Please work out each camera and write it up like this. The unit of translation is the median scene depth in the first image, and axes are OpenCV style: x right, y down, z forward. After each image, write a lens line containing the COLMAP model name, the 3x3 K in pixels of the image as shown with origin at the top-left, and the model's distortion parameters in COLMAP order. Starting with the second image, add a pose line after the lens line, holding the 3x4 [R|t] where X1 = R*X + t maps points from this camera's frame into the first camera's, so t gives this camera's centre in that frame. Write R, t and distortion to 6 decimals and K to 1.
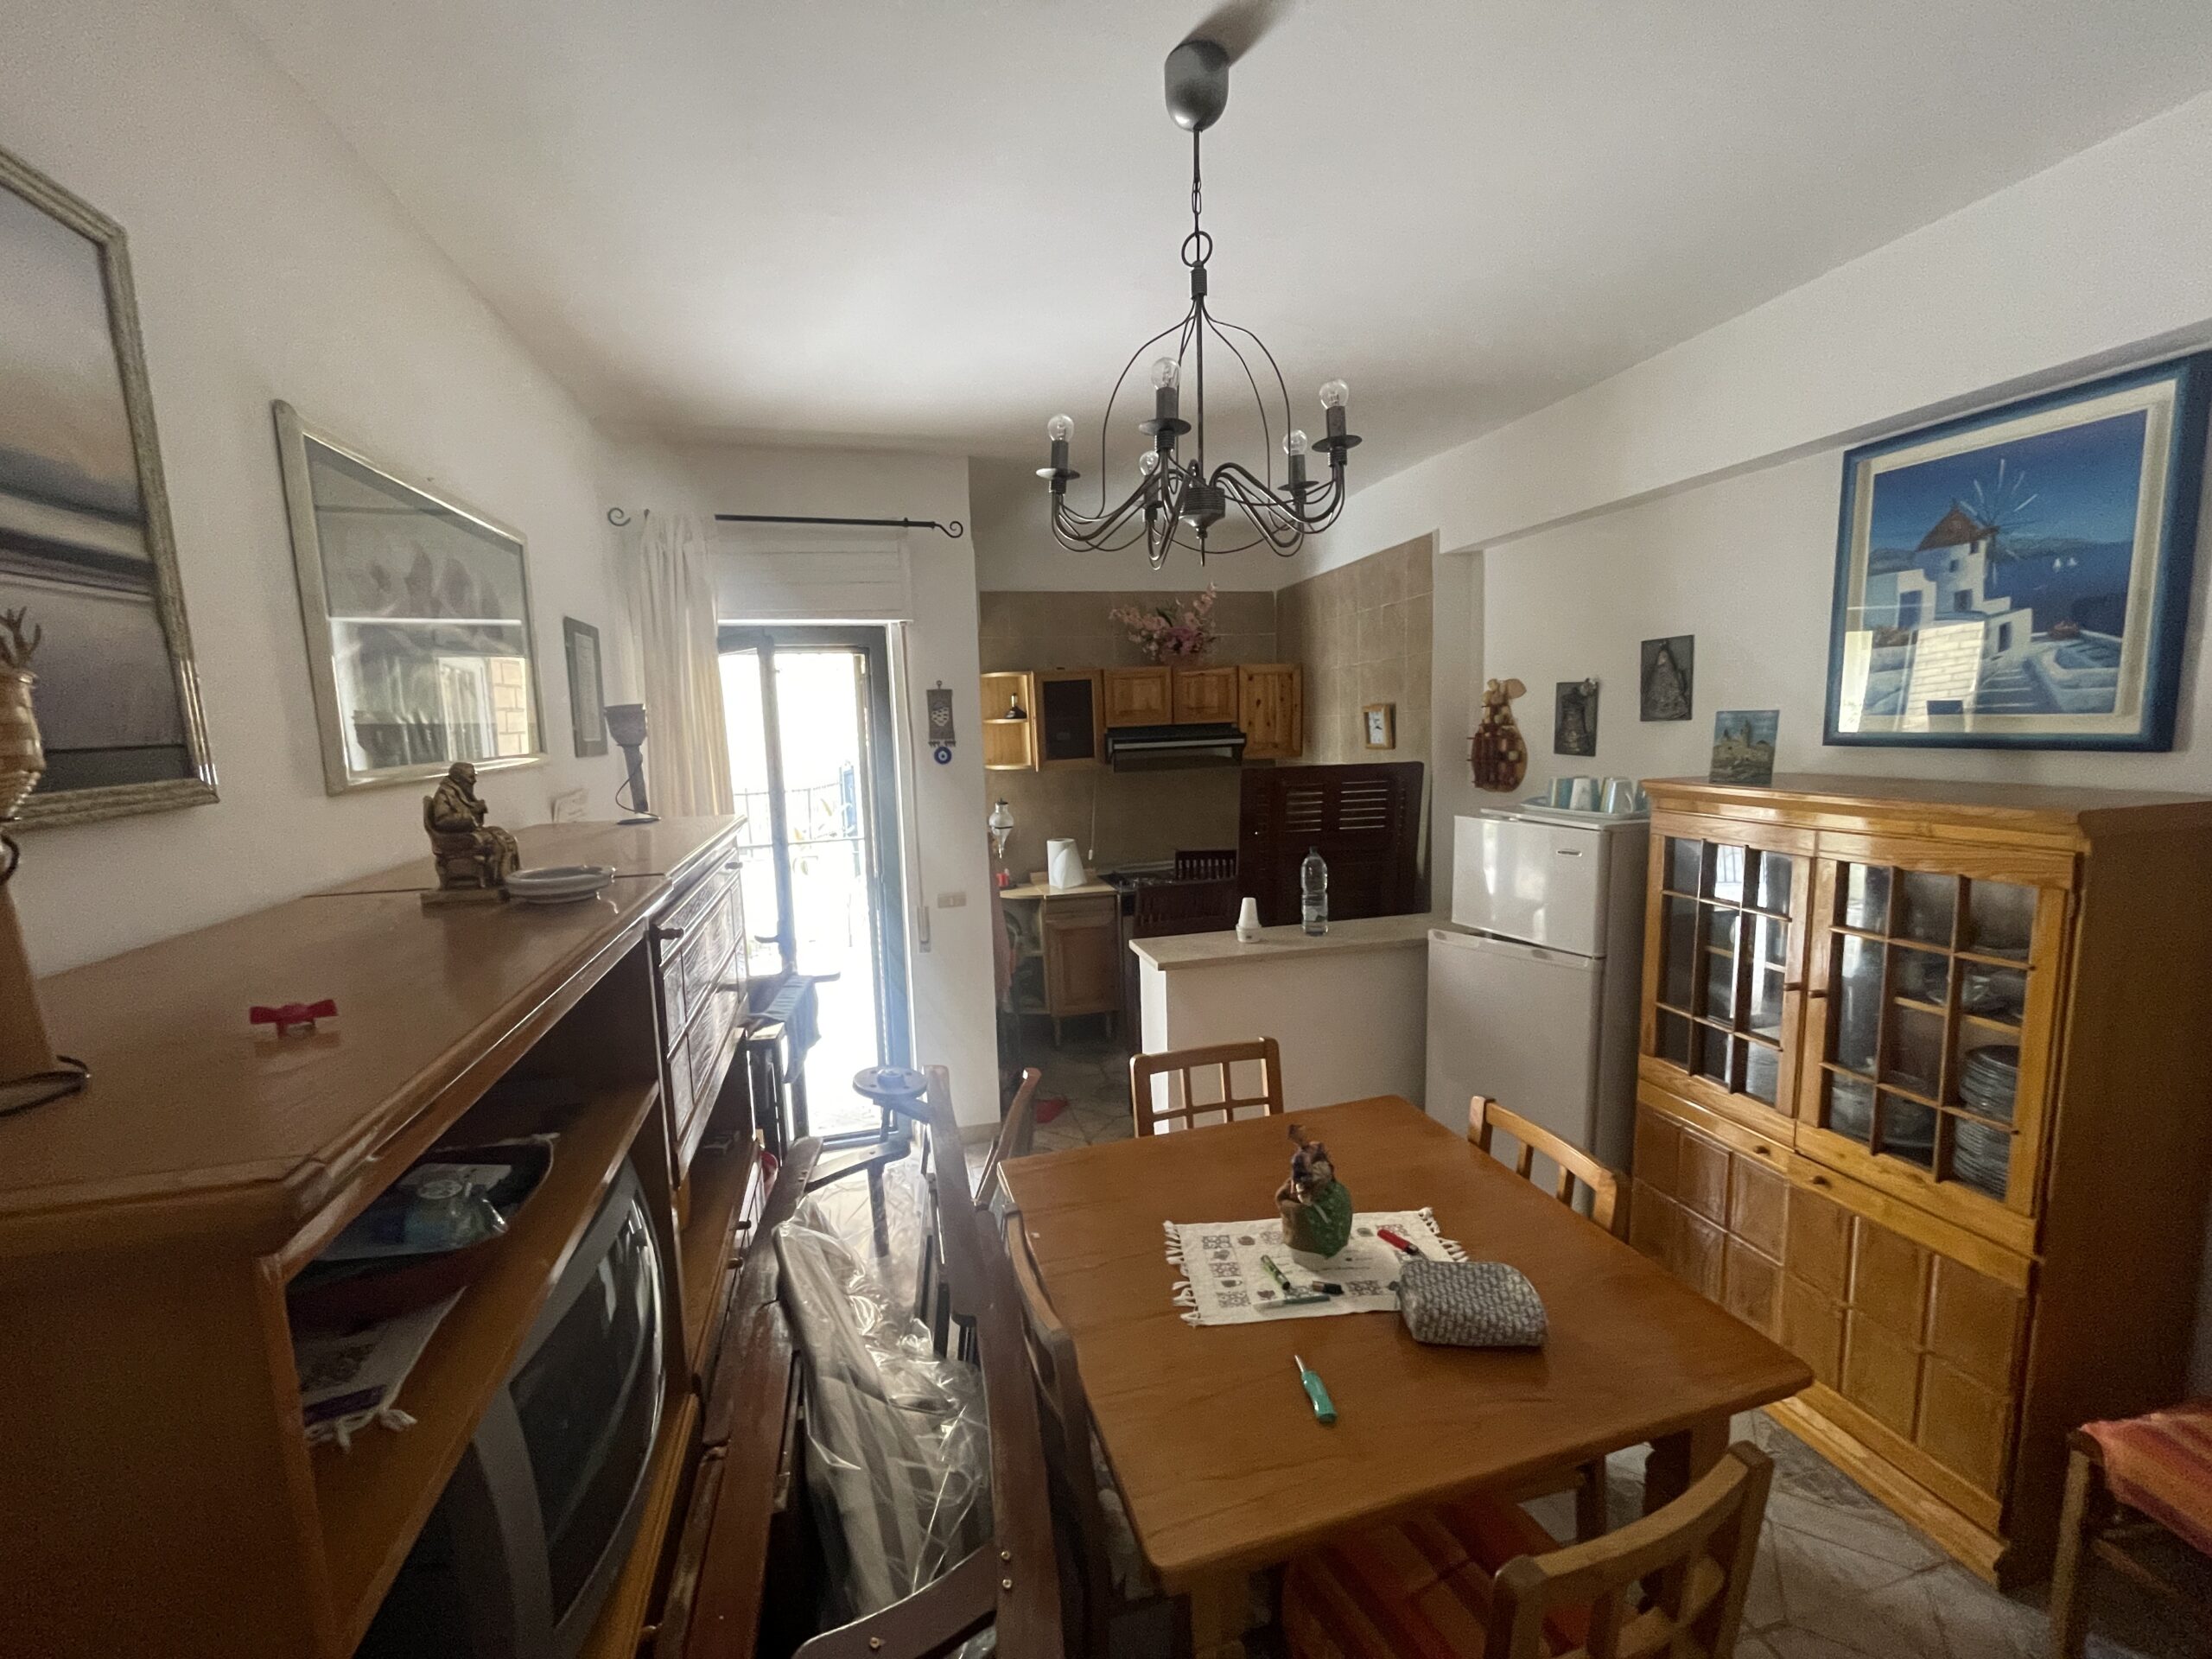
lens RADIAL K [[895.2, 0, 1107.2], [0, 895.2, 826.1], [0, 0, 1]] dist [-0.001687, 0.000915]
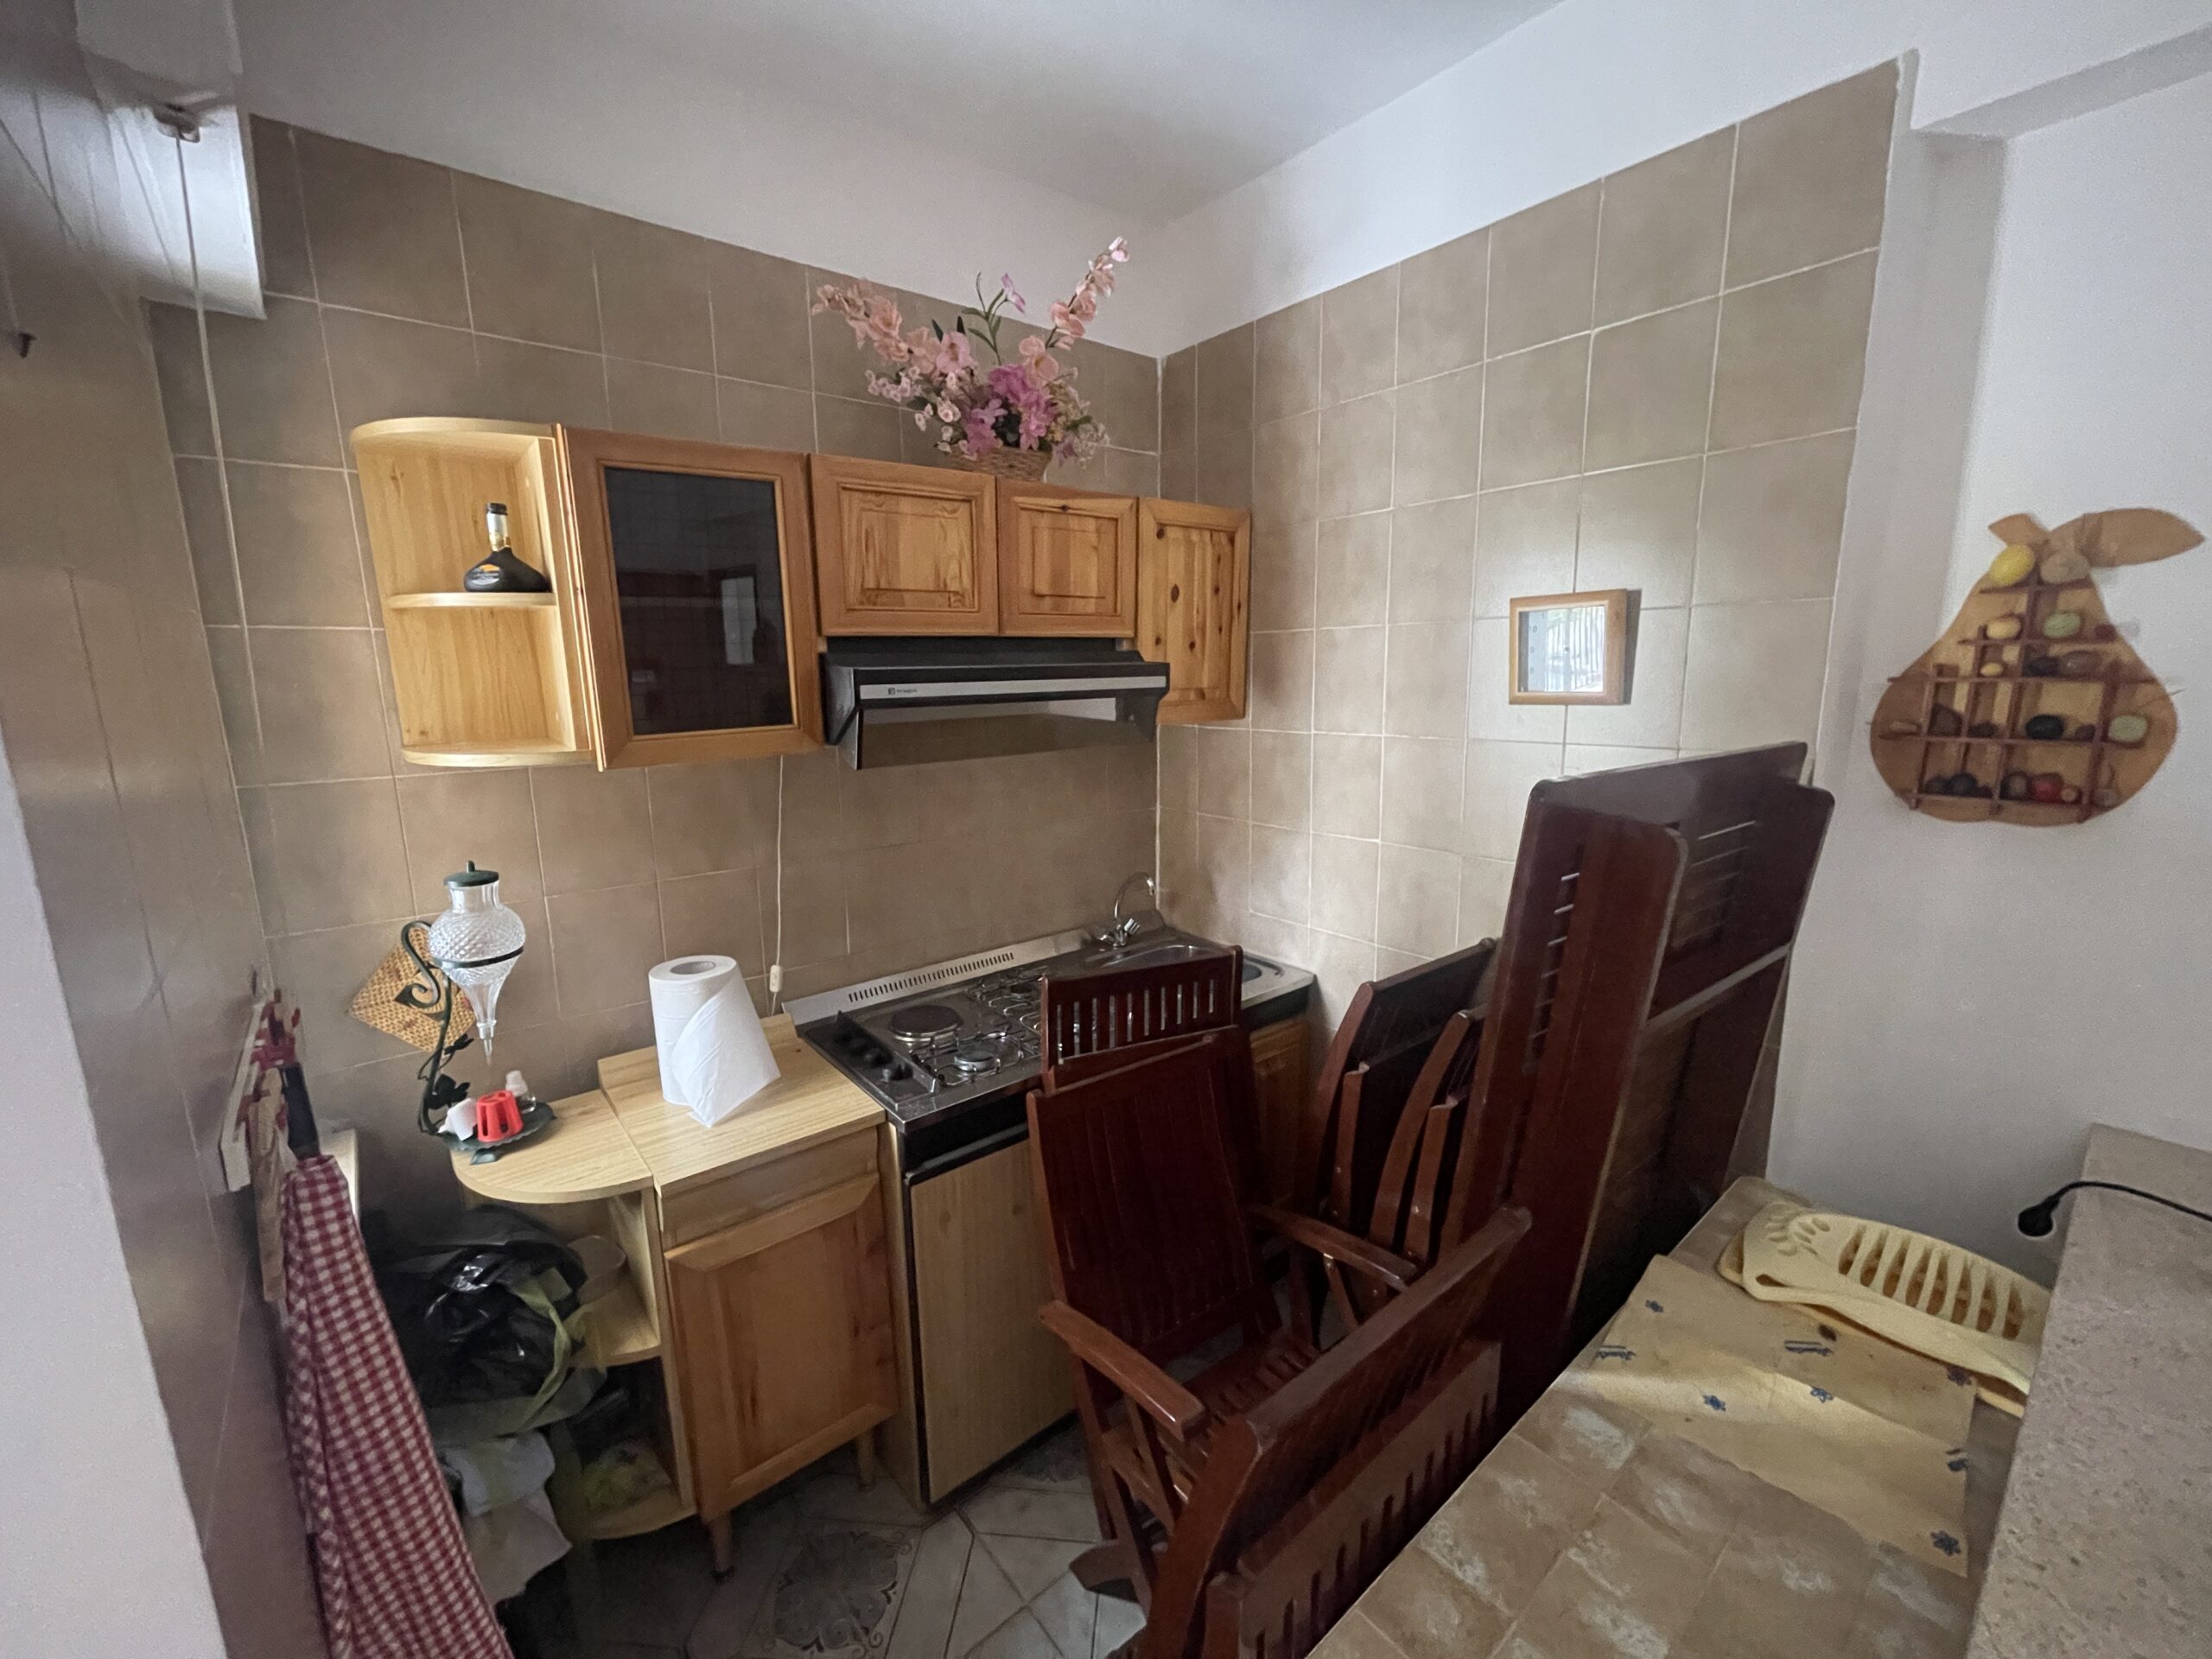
lens RADIAL K [[895.2, 0, 1100.4], [0, 895.2, 836.7], [0, 0, 1]] dist [-0.001687, 0.000915]
pose [[0.905830, -0.057721, 0.419690, -0.052746], [0.029677, 0.996887, 0.073052, -0.055613], [-0.422600, -0.053717, 0.904723, 0.638443]]
